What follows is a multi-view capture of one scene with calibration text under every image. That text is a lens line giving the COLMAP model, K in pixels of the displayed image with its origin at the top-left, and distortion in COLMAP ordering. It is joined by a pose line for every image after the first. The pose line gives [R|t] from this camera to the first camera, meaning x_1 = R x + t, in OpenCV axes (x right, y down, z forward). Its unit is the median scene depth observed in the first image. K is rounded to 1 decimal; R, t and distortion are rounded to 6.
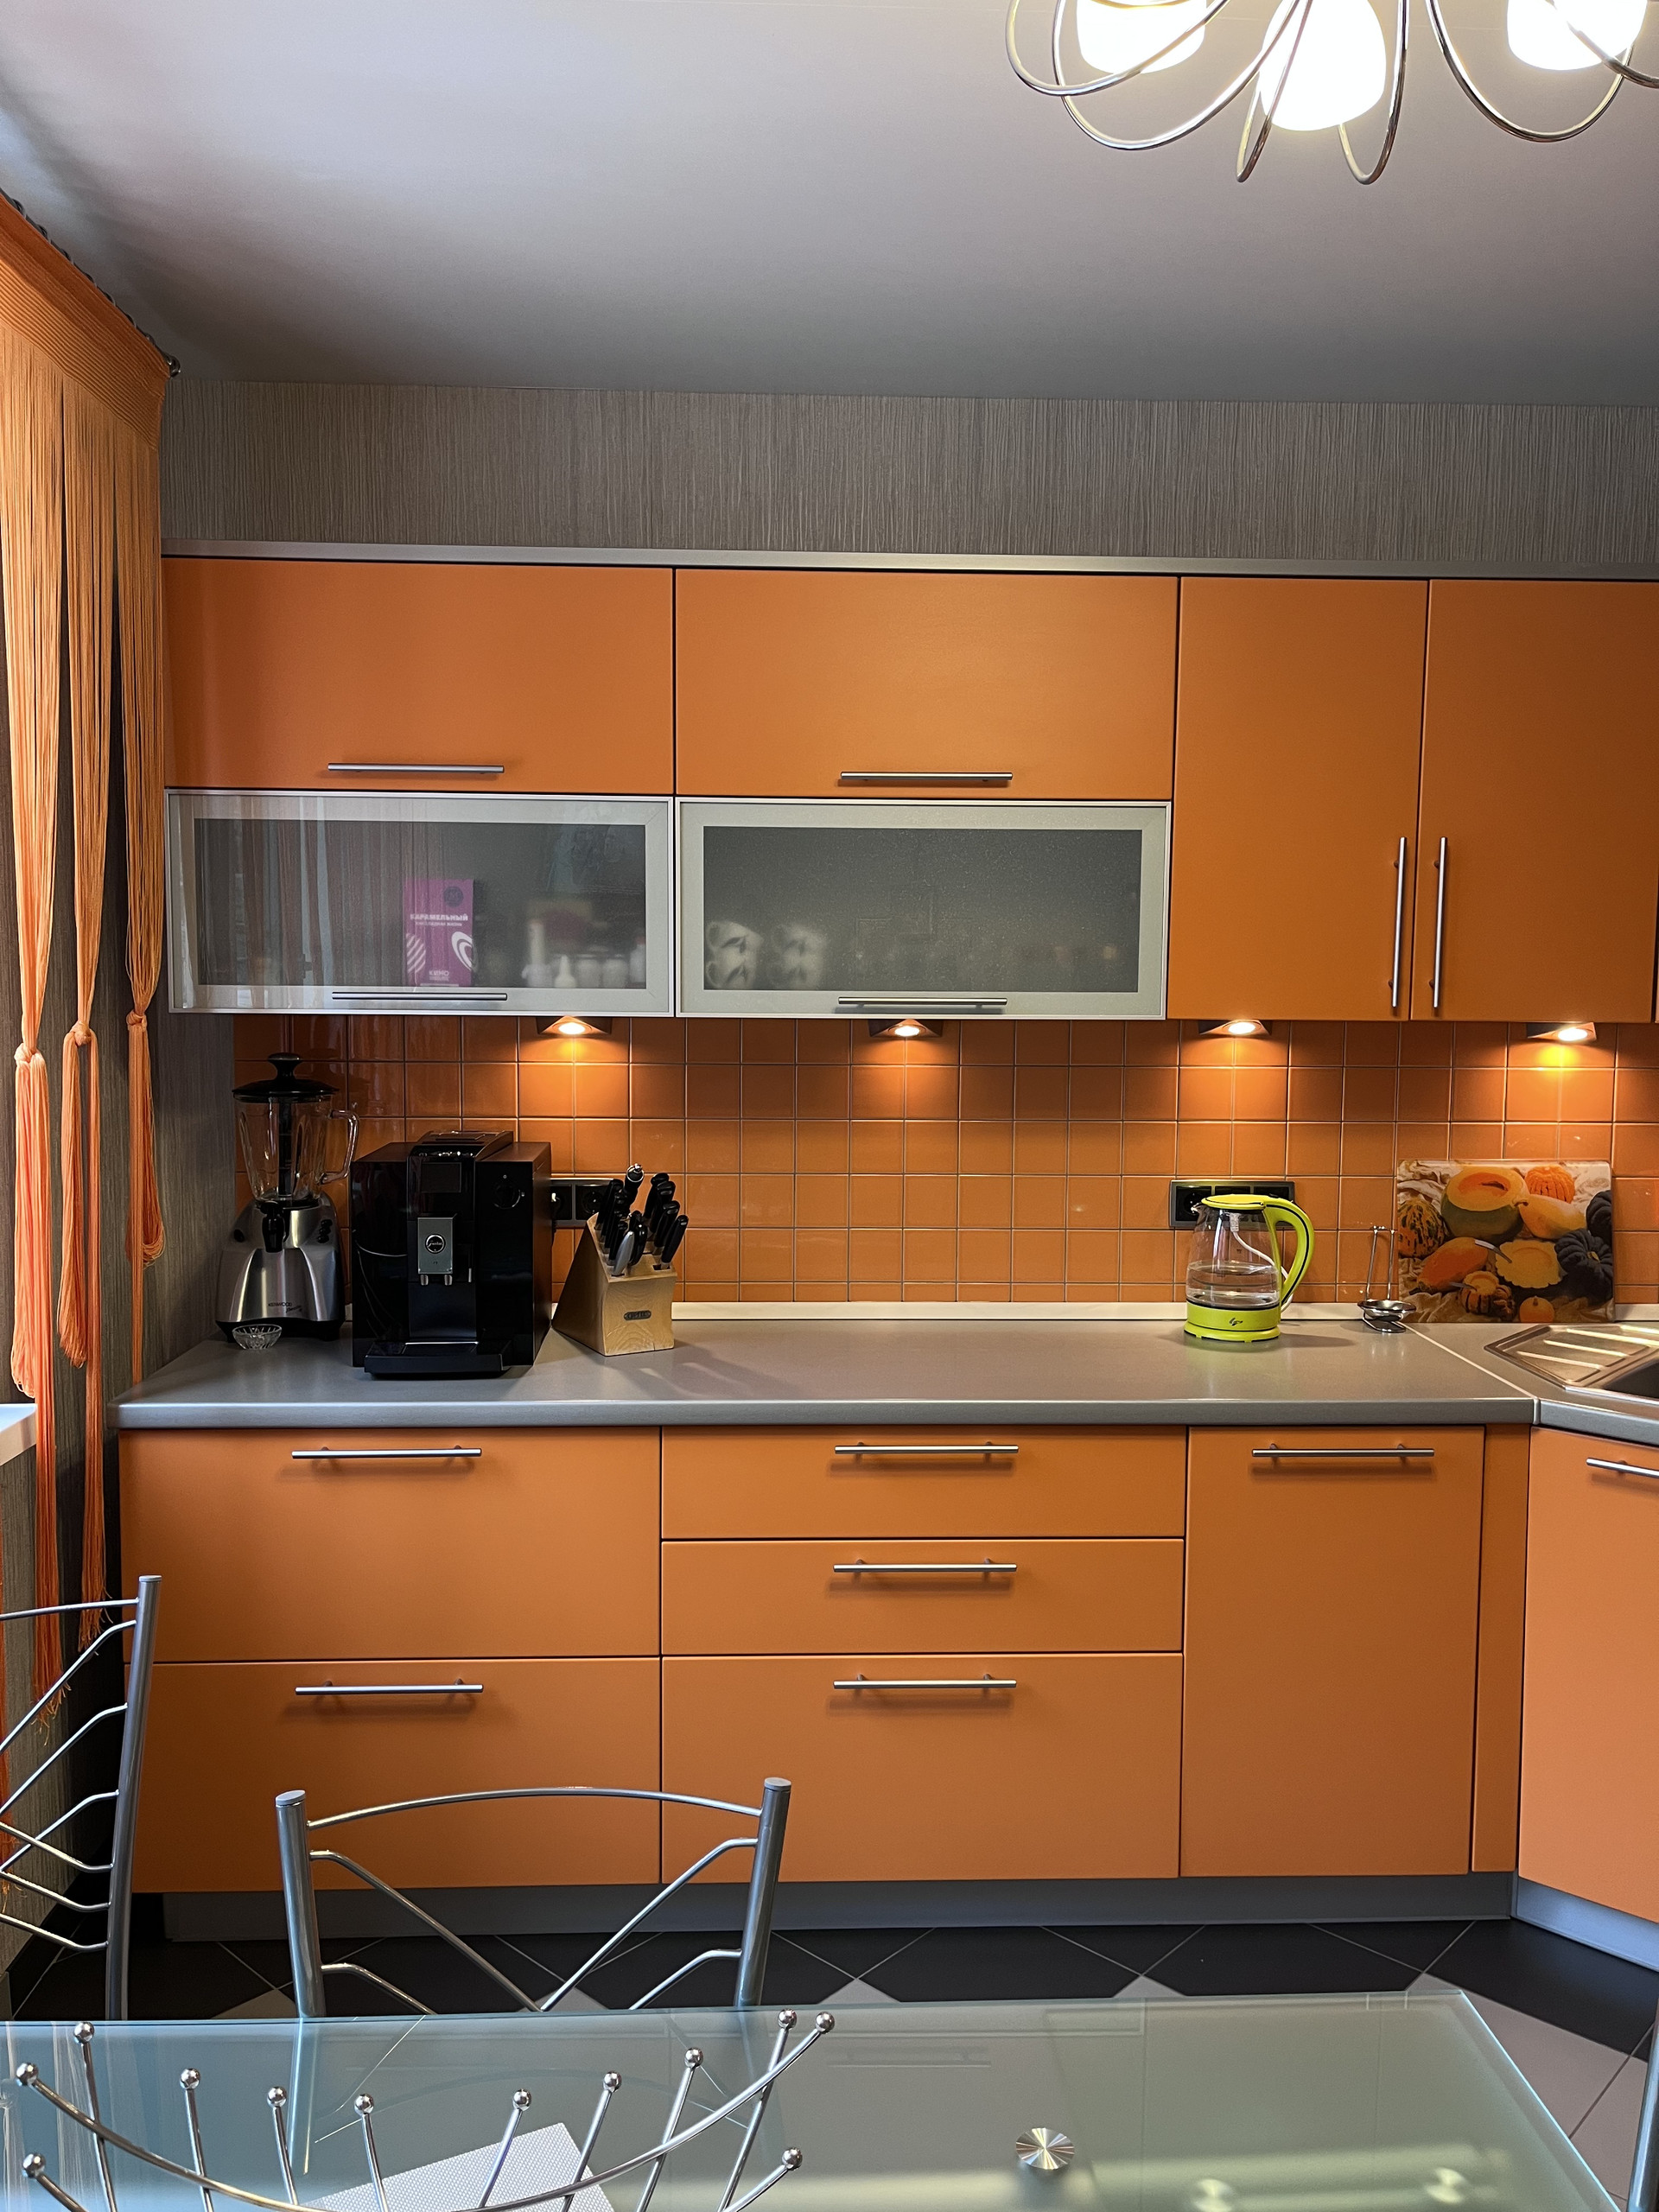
lens RADIAL K [[1668.9, 0, 835.5], [0, 1668.9, 1108.6], [0, 0, 1]] dist [0.051215, -0.069224]
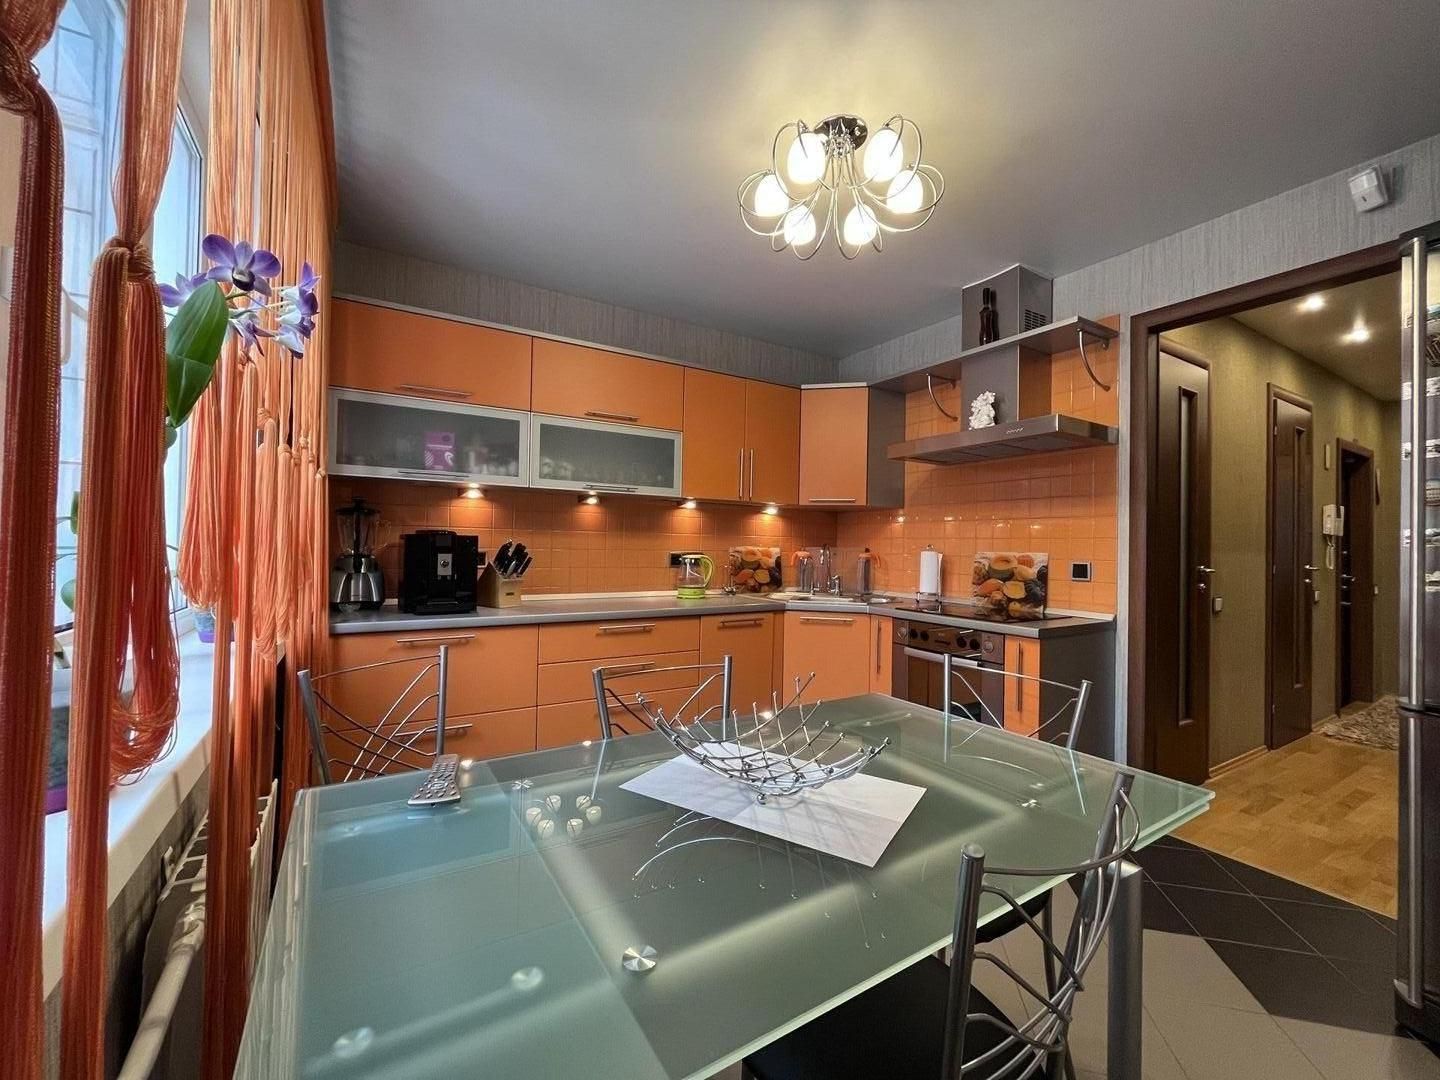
lens RADIAL K [[580.6, 0, 717.9], [0, 580.6, 536.9], [0, 0, 1]] dist [-0.008328, -0.000227]
pose [[0.874218, 0.016083, 0.485267, -0.271484], [0.024722, 0.996680, -0.077569, 0.106814], [-0.484904, 0.079809, 0.870918, -0.021226]]
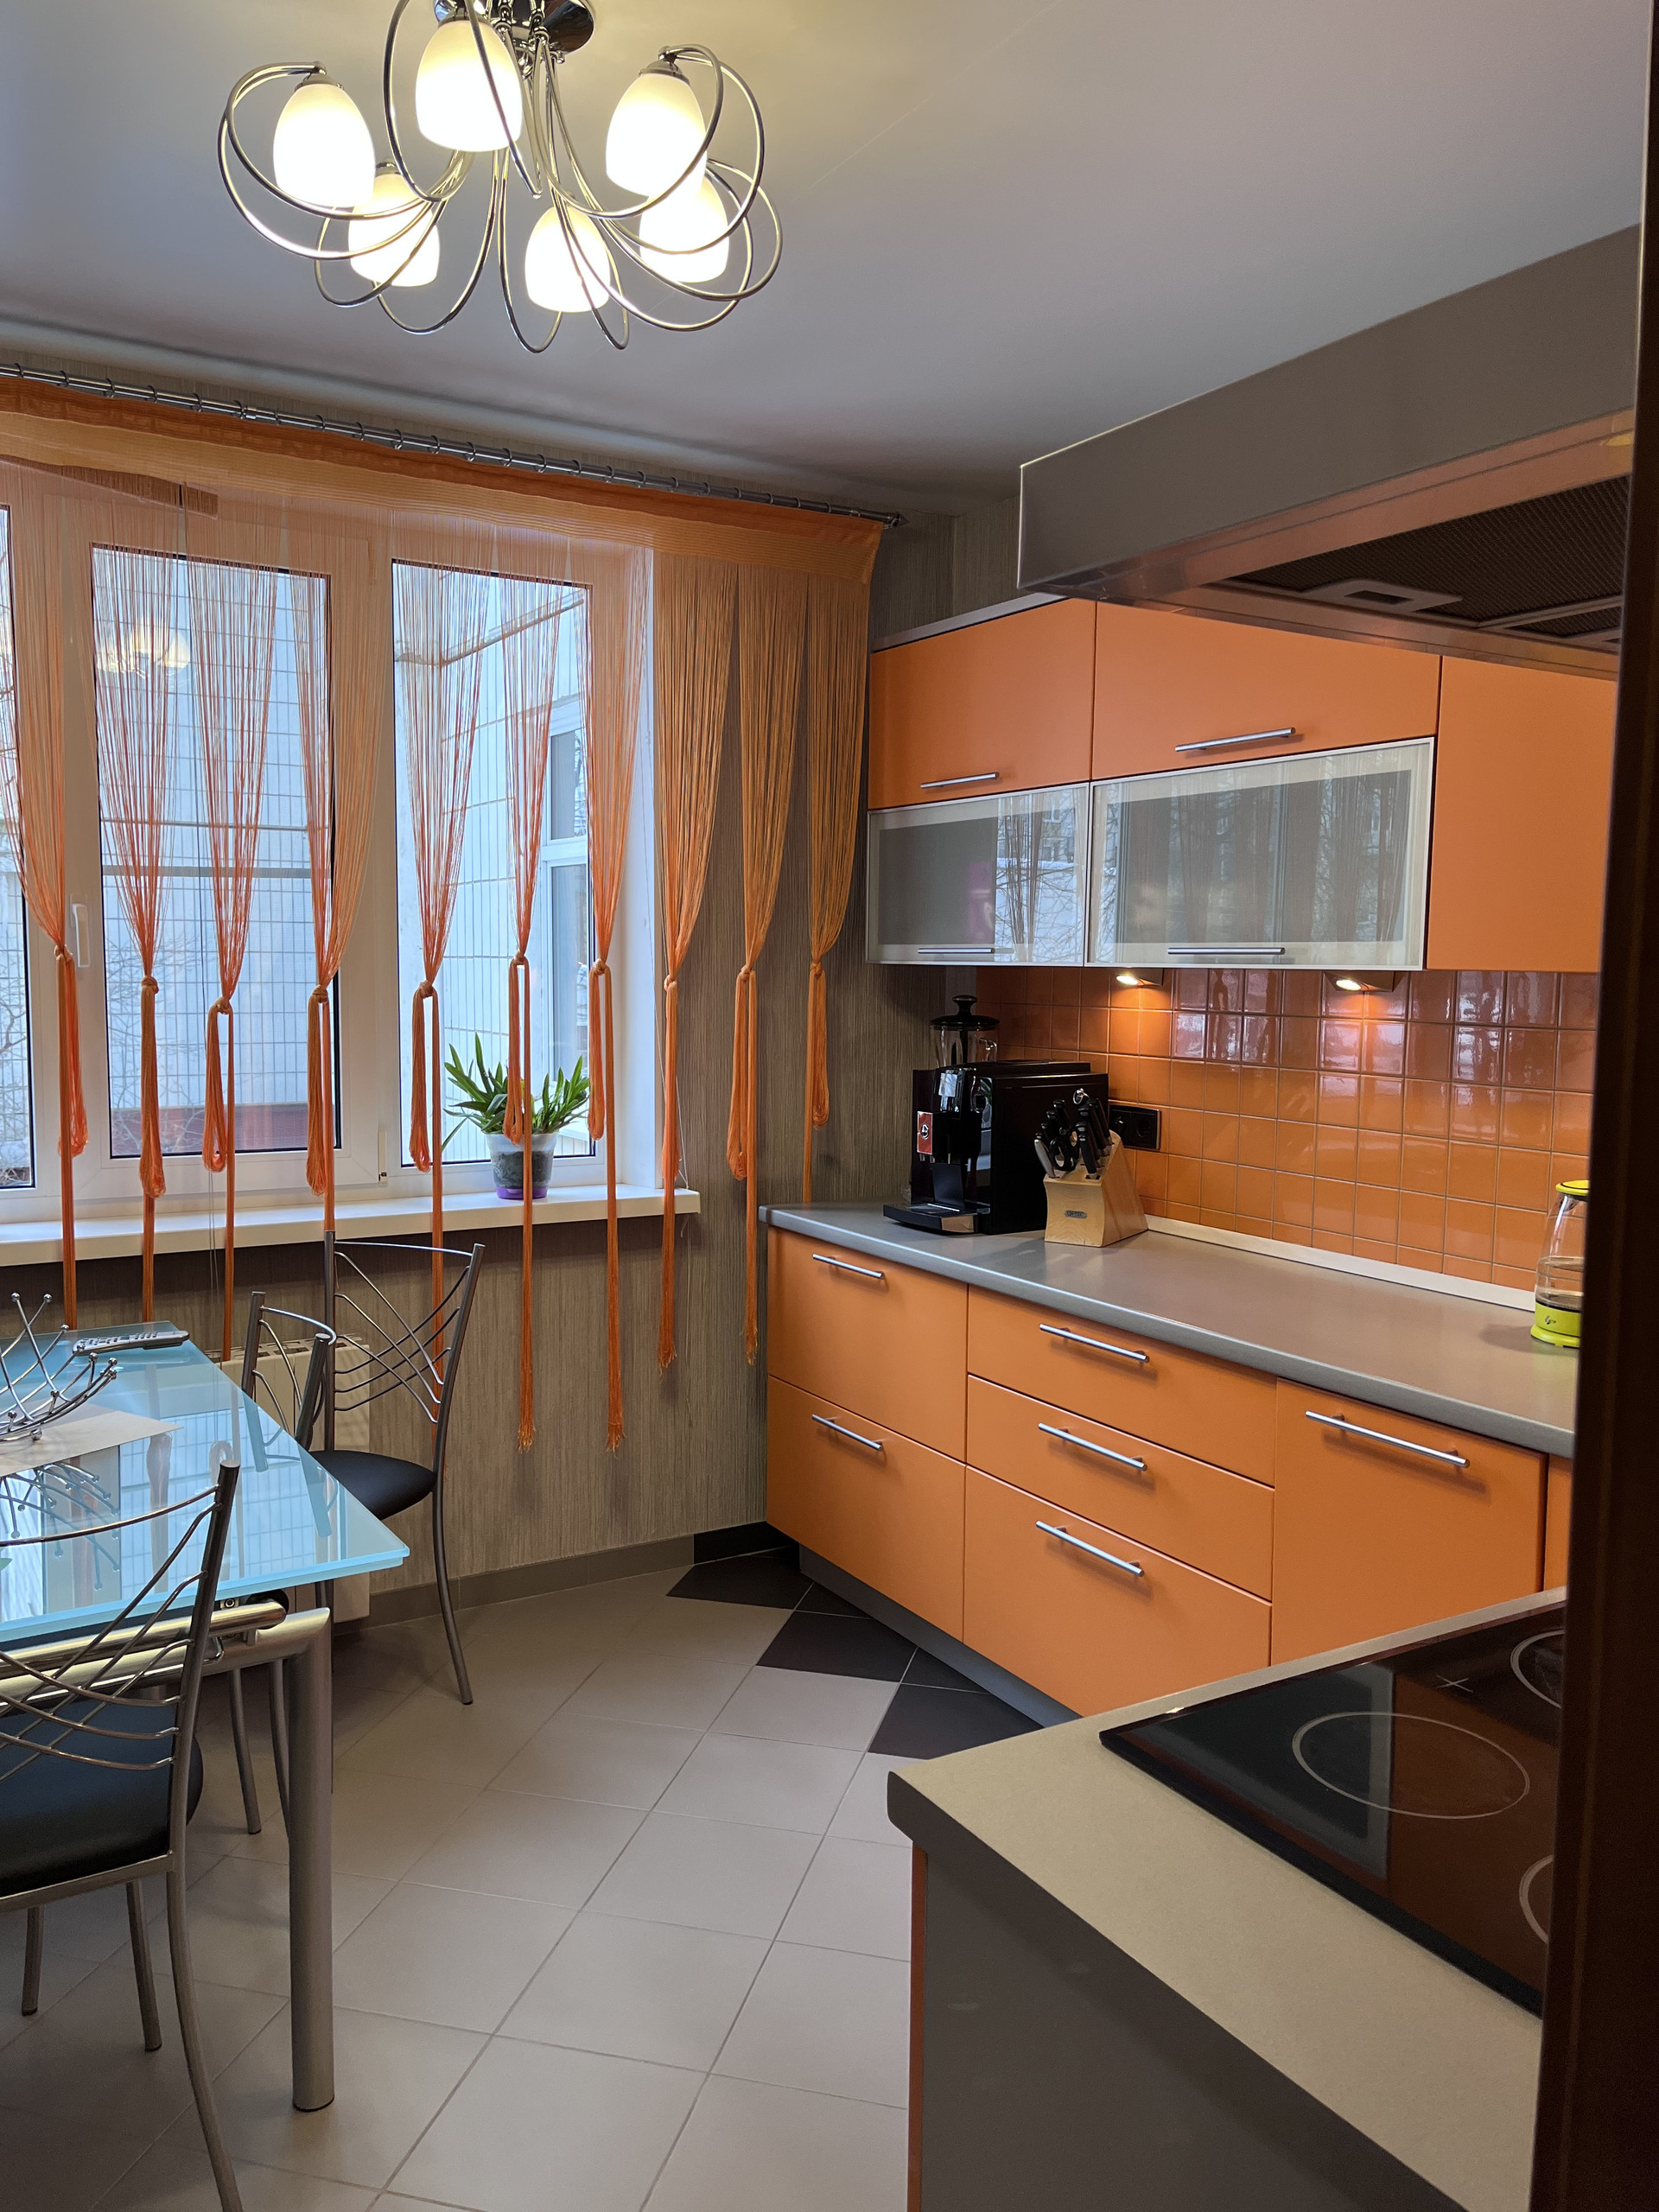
lens RADIAL K [[1668.9, 0, 835.5], [0, 1668.9, 1108.6], [0, 0, 1]] dist [0.051215, -0.069224]
pose [[0.484390, 0.076968, -0.871460, 0.802524], [-0.074373, 0.996139, 0.046641, 0.004004], [0.871685, 0.042220, 0.488245, 0.238786]]
